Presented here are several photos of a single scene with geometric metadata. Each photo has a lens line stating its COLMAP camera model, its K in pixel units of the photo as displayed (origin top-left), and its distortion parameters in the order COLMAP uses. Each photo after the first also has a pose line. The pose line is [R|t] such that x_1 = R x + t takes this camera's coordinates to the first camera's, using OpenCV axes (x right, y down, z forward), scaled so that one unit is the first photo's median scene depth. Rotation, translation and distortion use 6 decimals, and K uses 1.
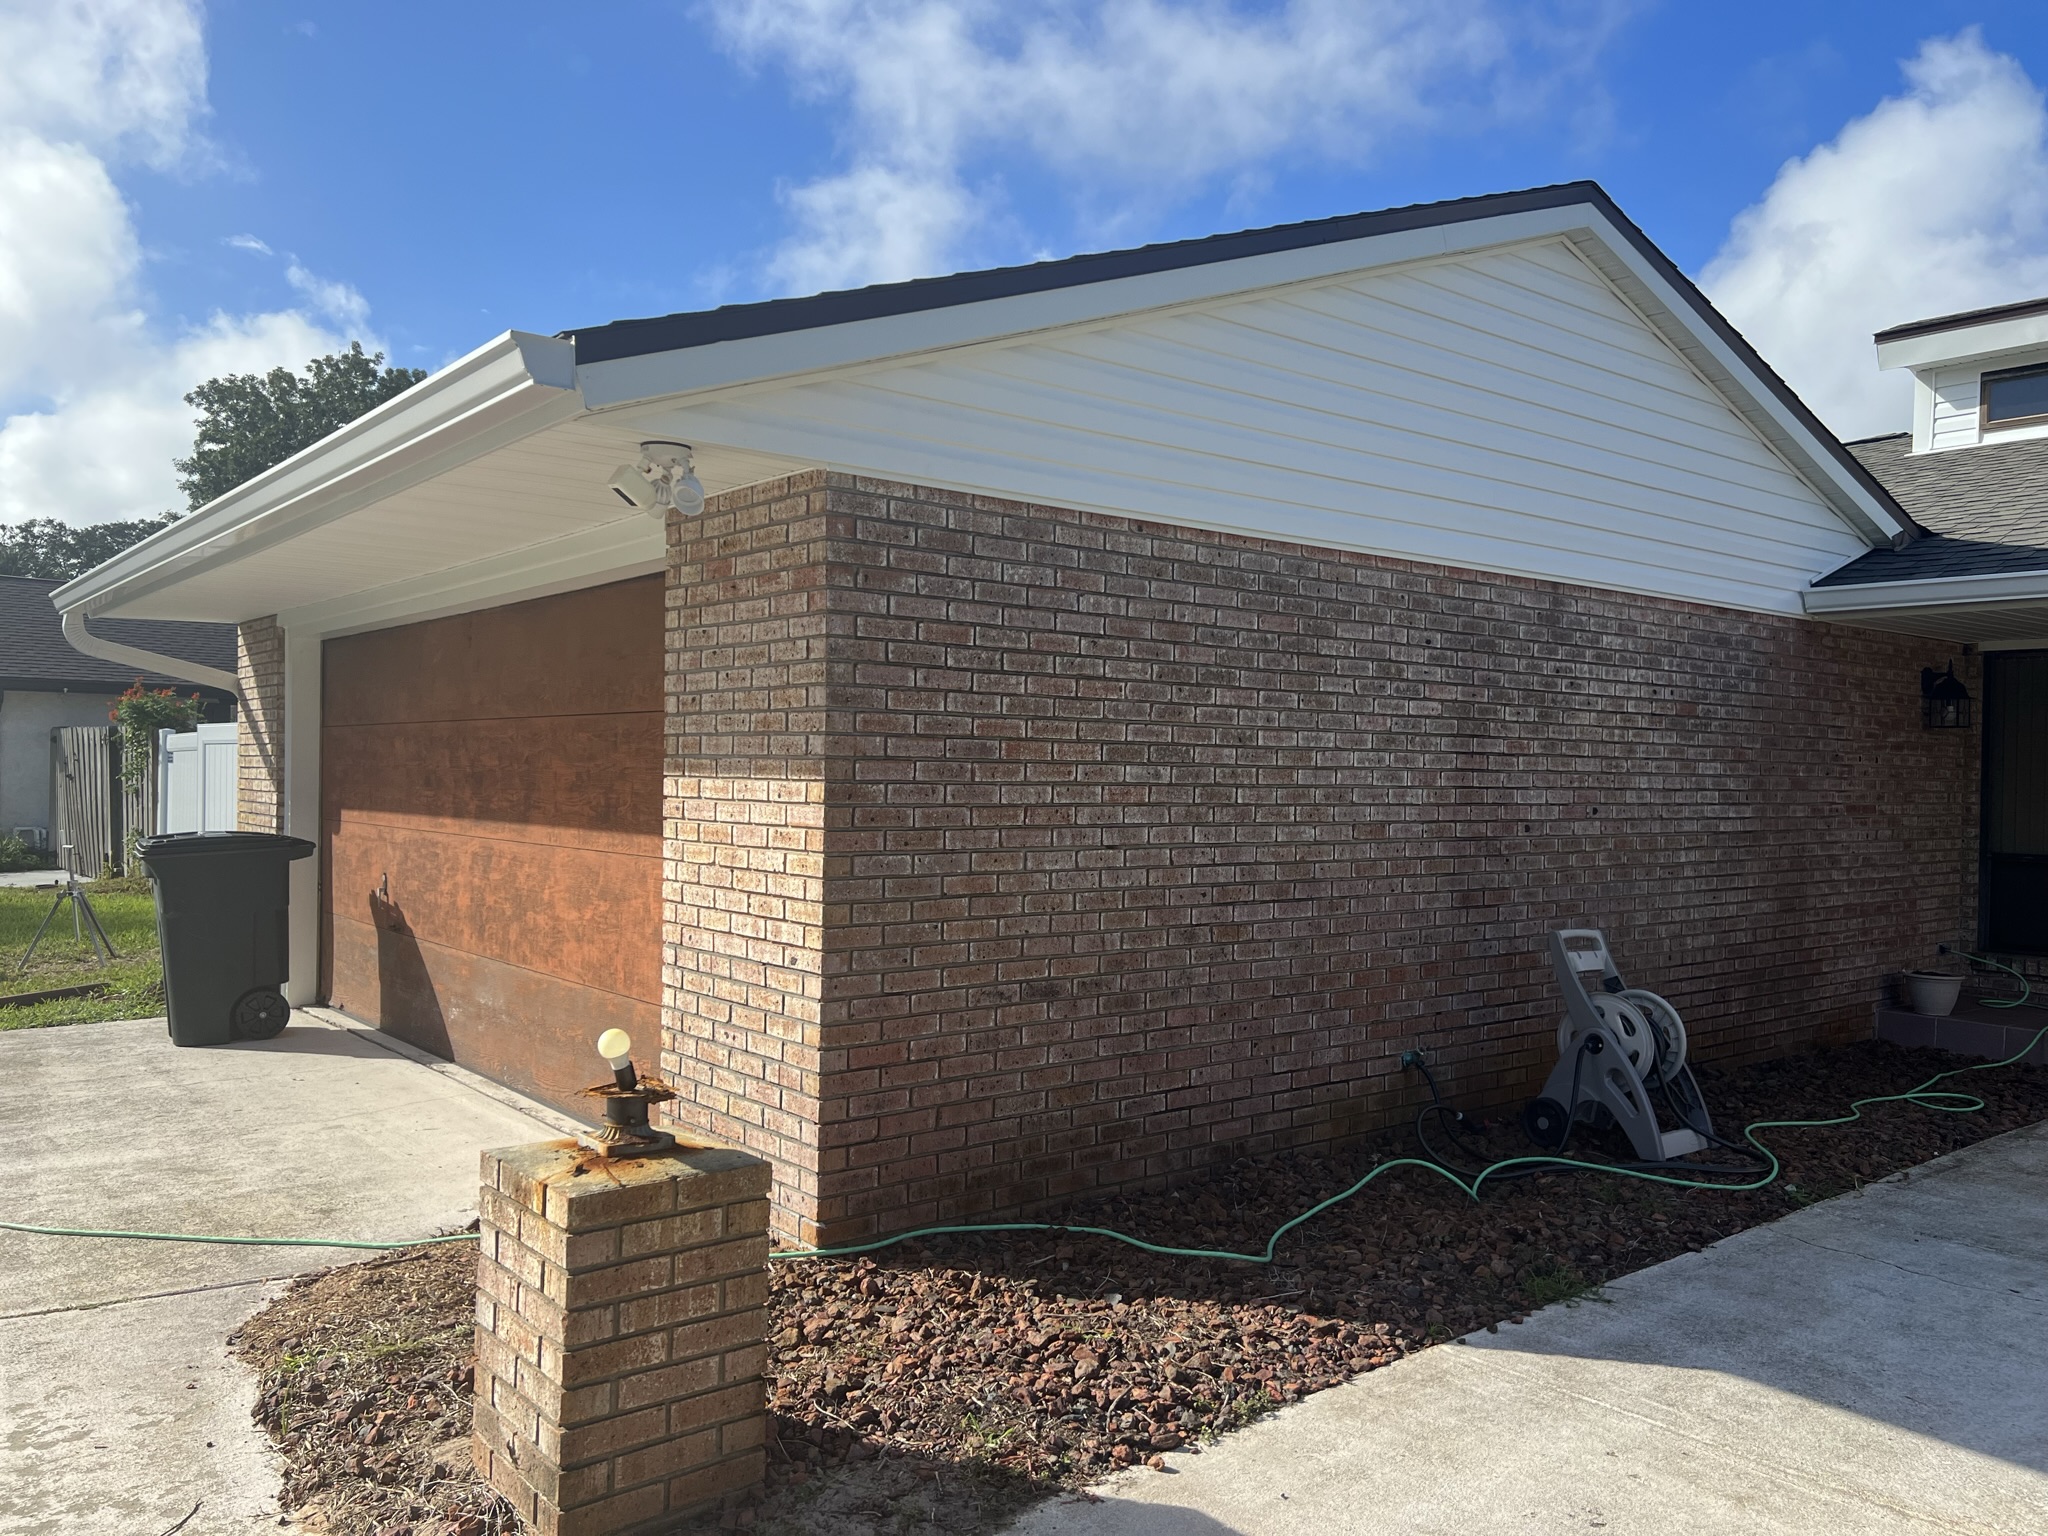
lens RADIAL K [[1537.3, 0, 1043.7], [0, 1537.3, 773.6], [0, 0, 1]] dist [0.059210, -0.067839]
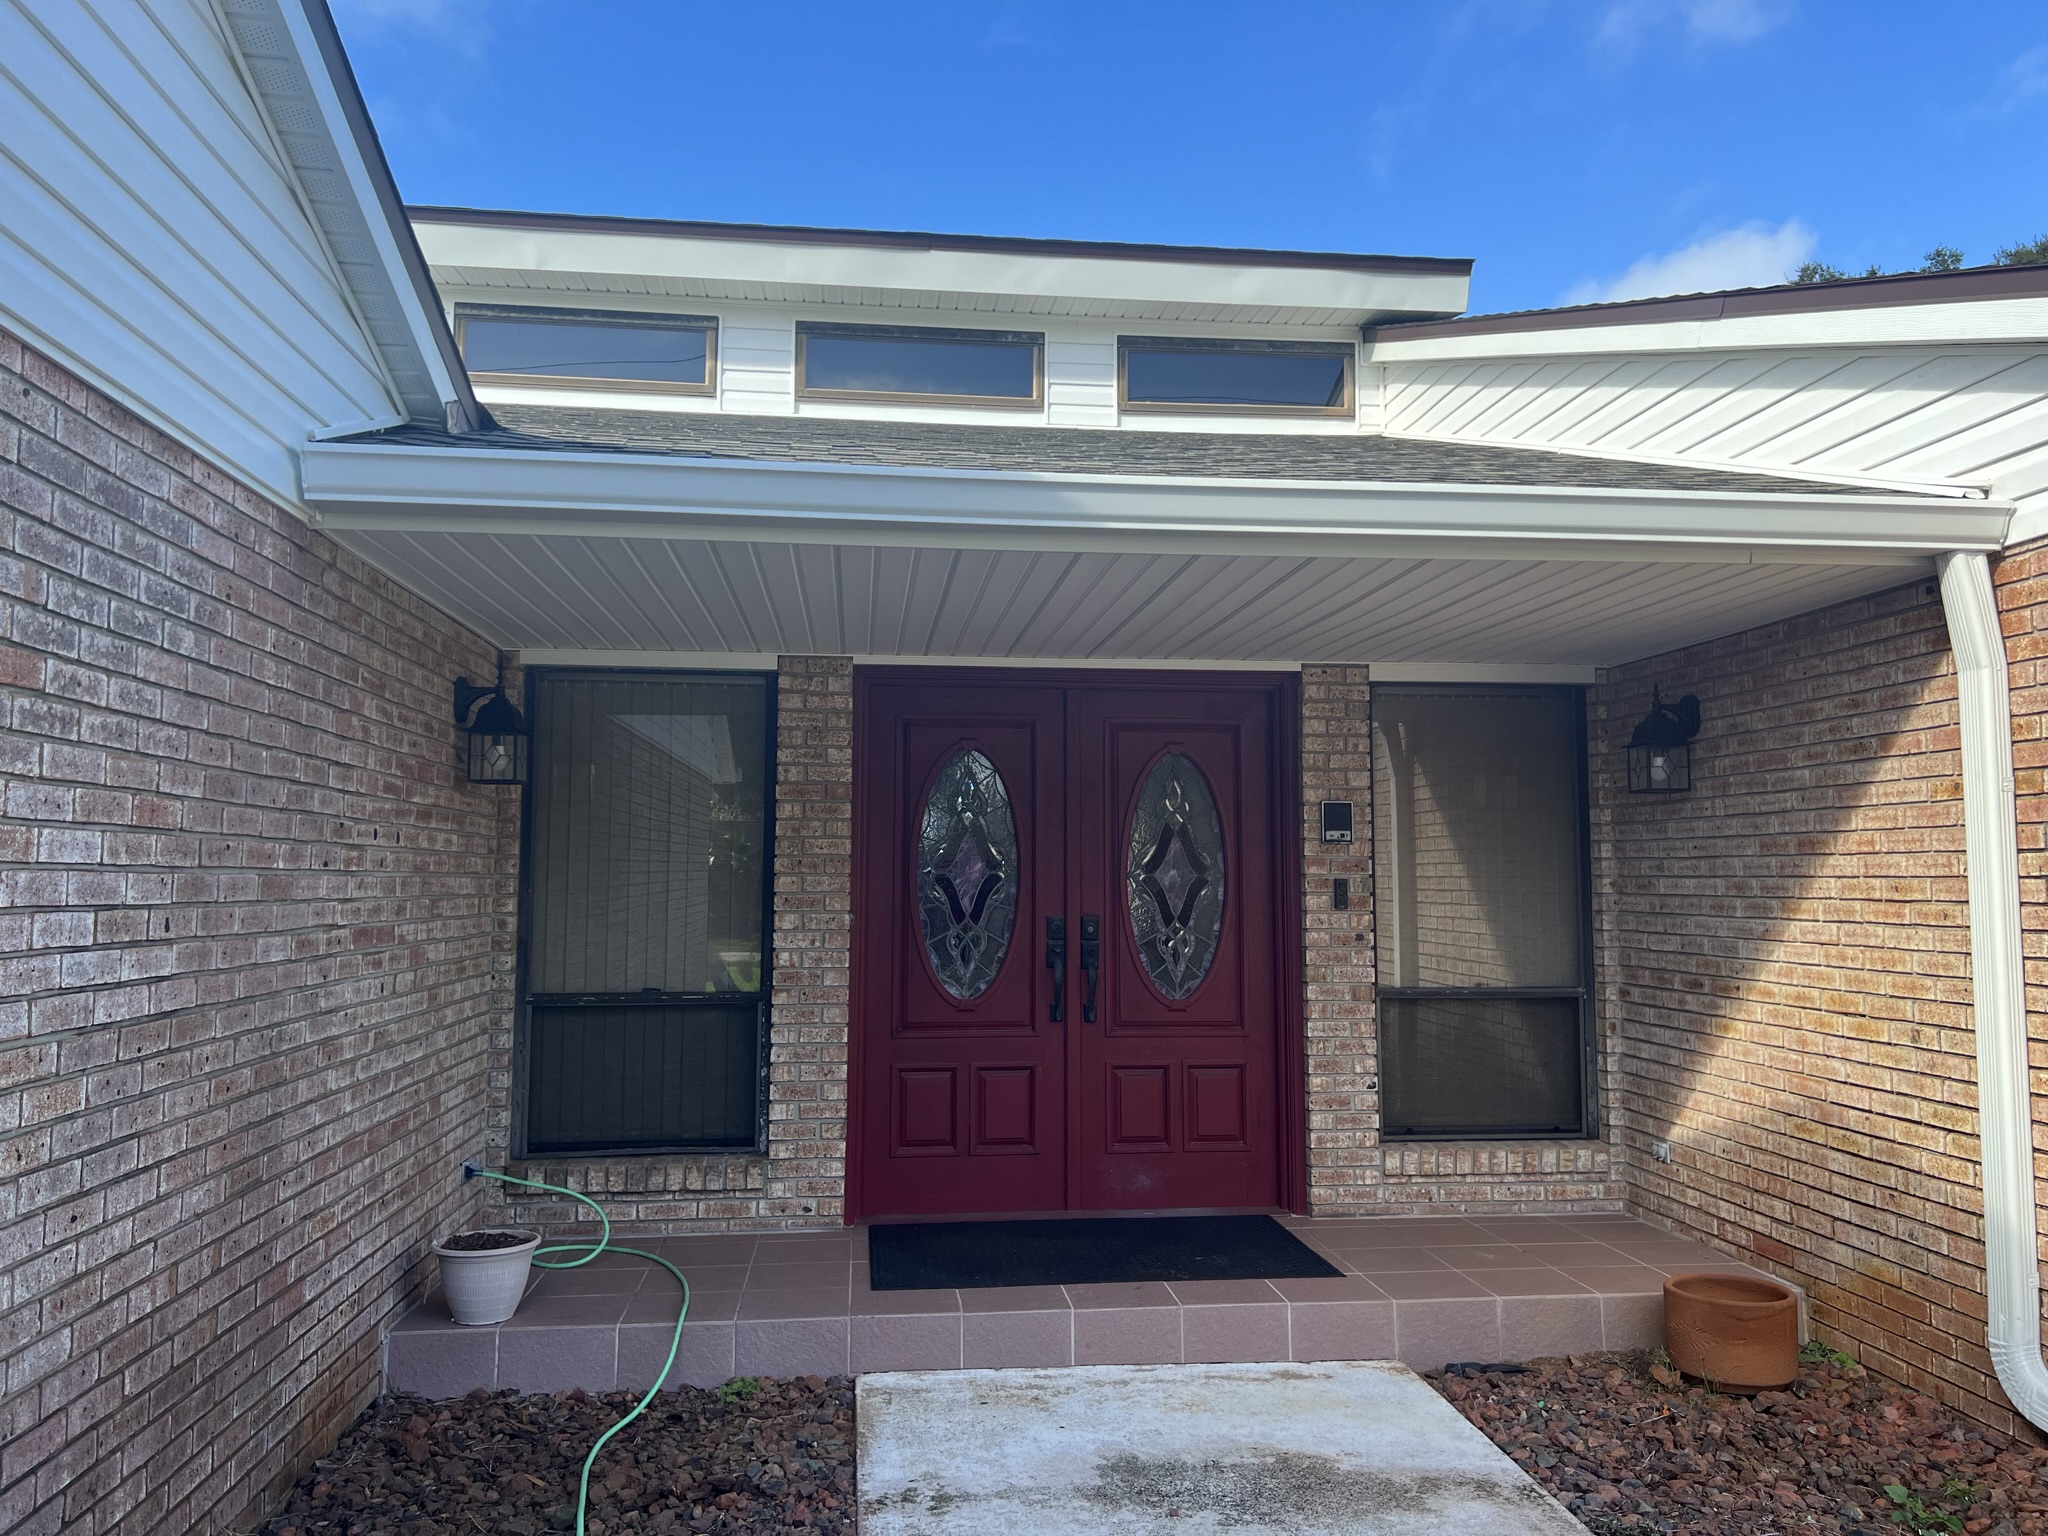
lens RADIAL K [[1537.3, 0, 1041.8], [0, 1537.3, 757.8], [0, 0, 1]] dist [0.059210, -0.067839]
pose [[0.539515, 0.052478, 0.840339, 0.210683], [0.011487, 0.997504, -0.069668, 0.003145], [-0.841897, 0.047240, 0.537566, 0.524742]]
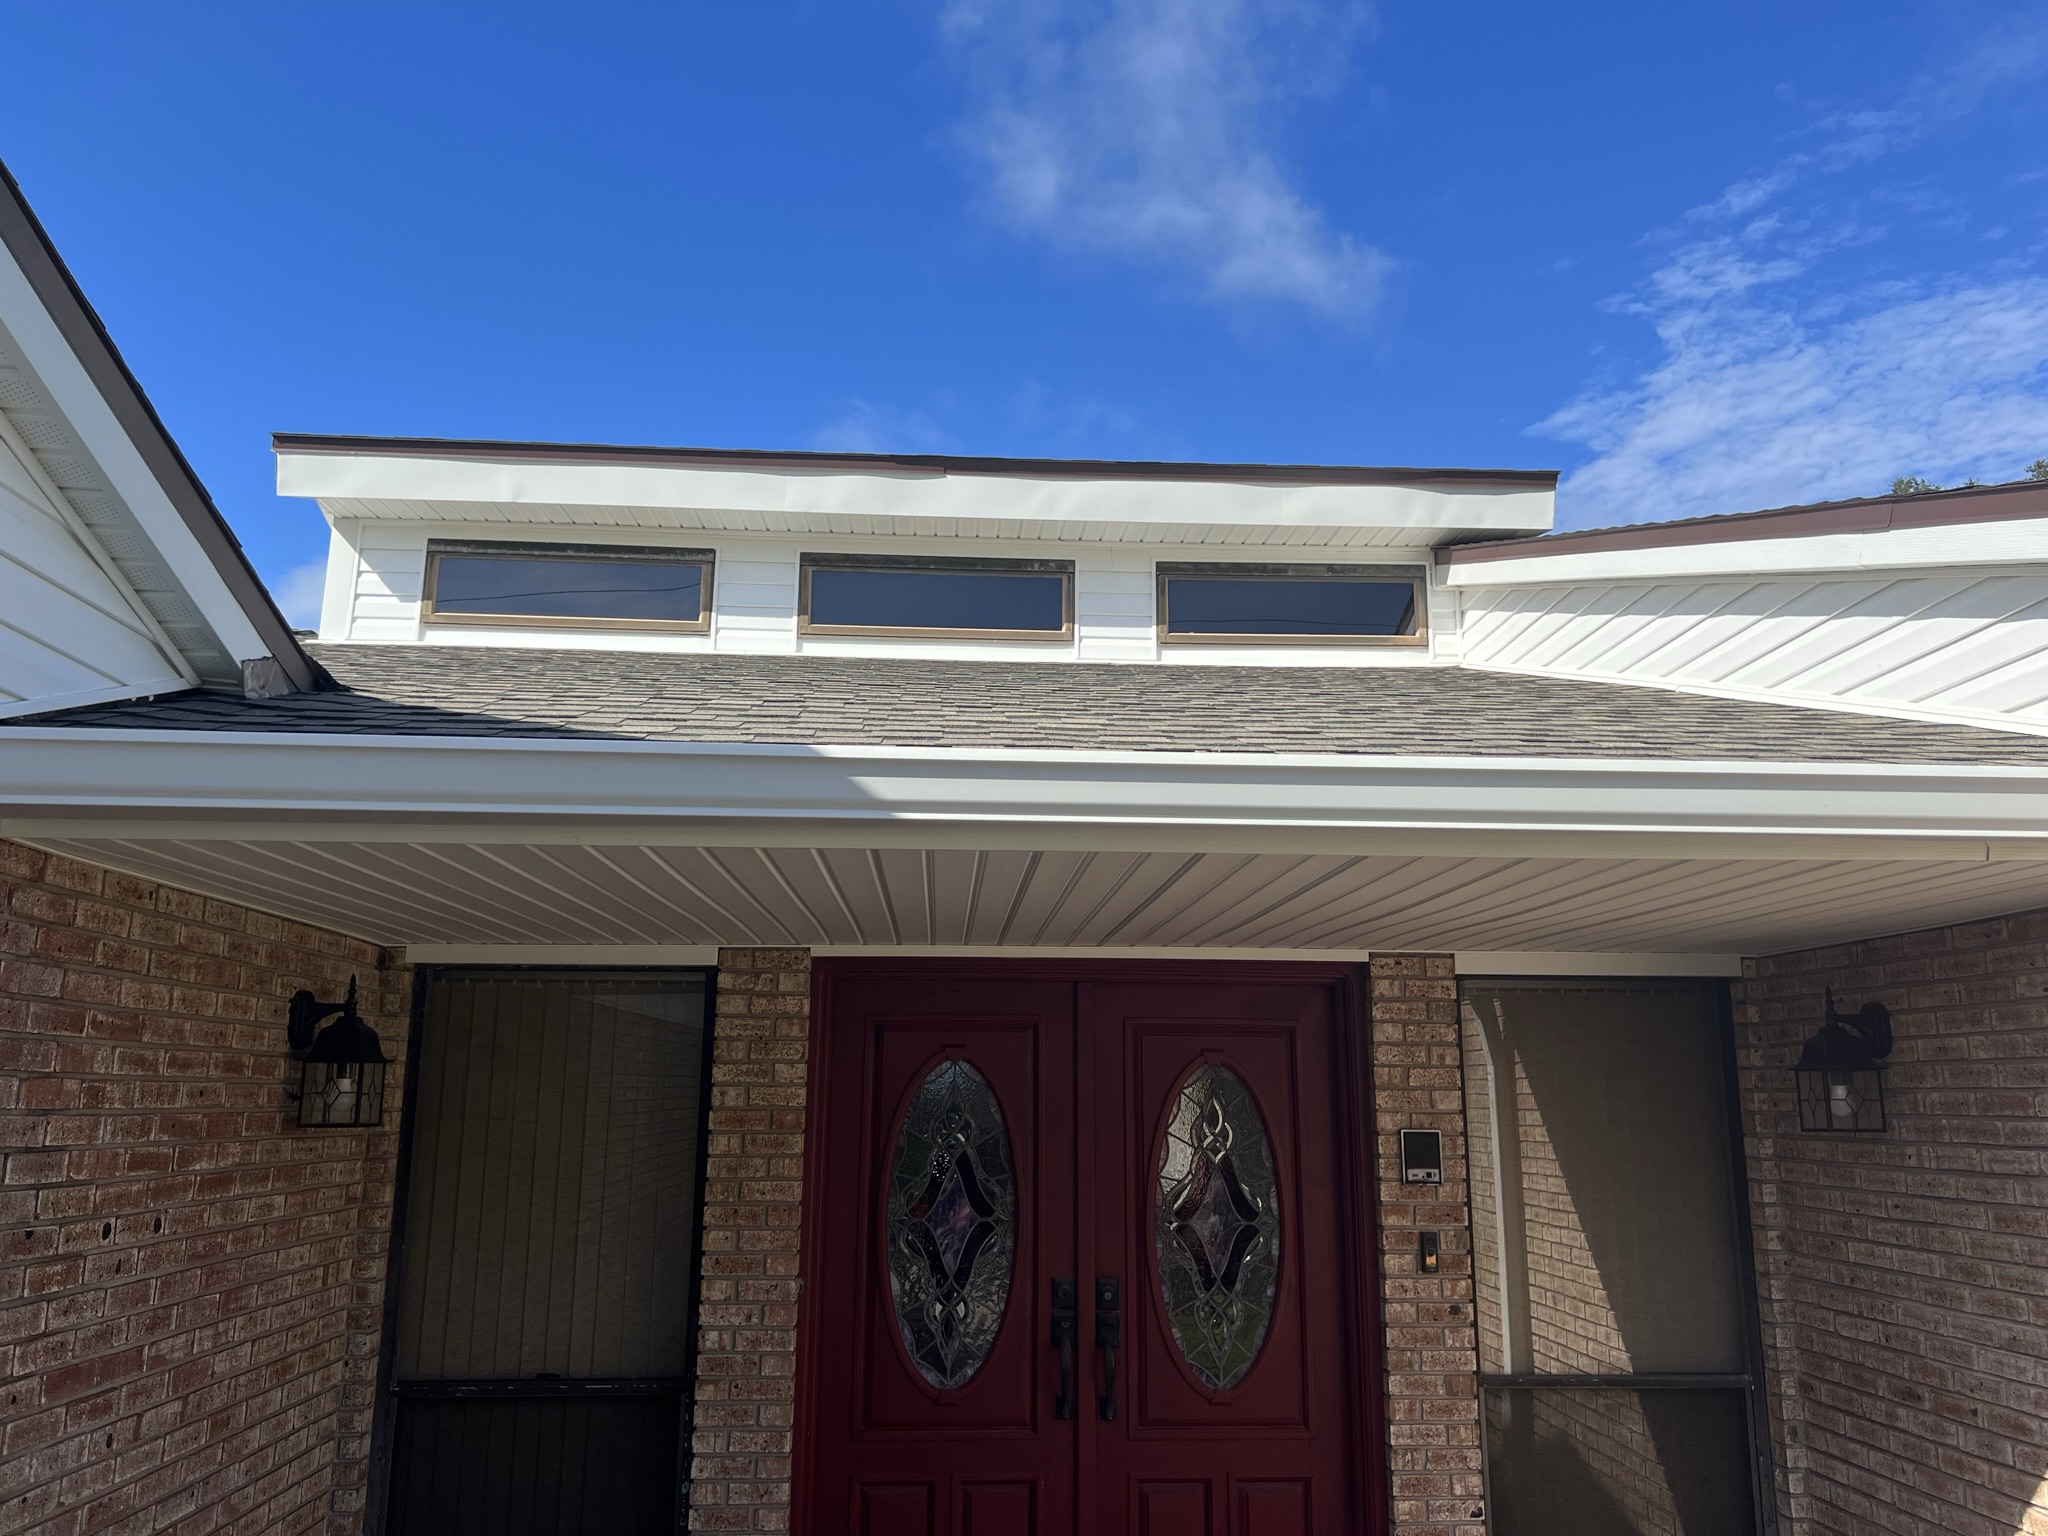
lens RADIAL K [[1537.3, 0, 1035.8], [0, 1537.3, 786.6], [0, 0, 1]] dist [0.059210, -0.067839]
pose [[0.587232, 0.150425, 0.795318, 0.326959], [0.008255, 0.981415, -0.191718, -0.038459], [-0.809377, 0.119148, 0.575077, 0.564757]]
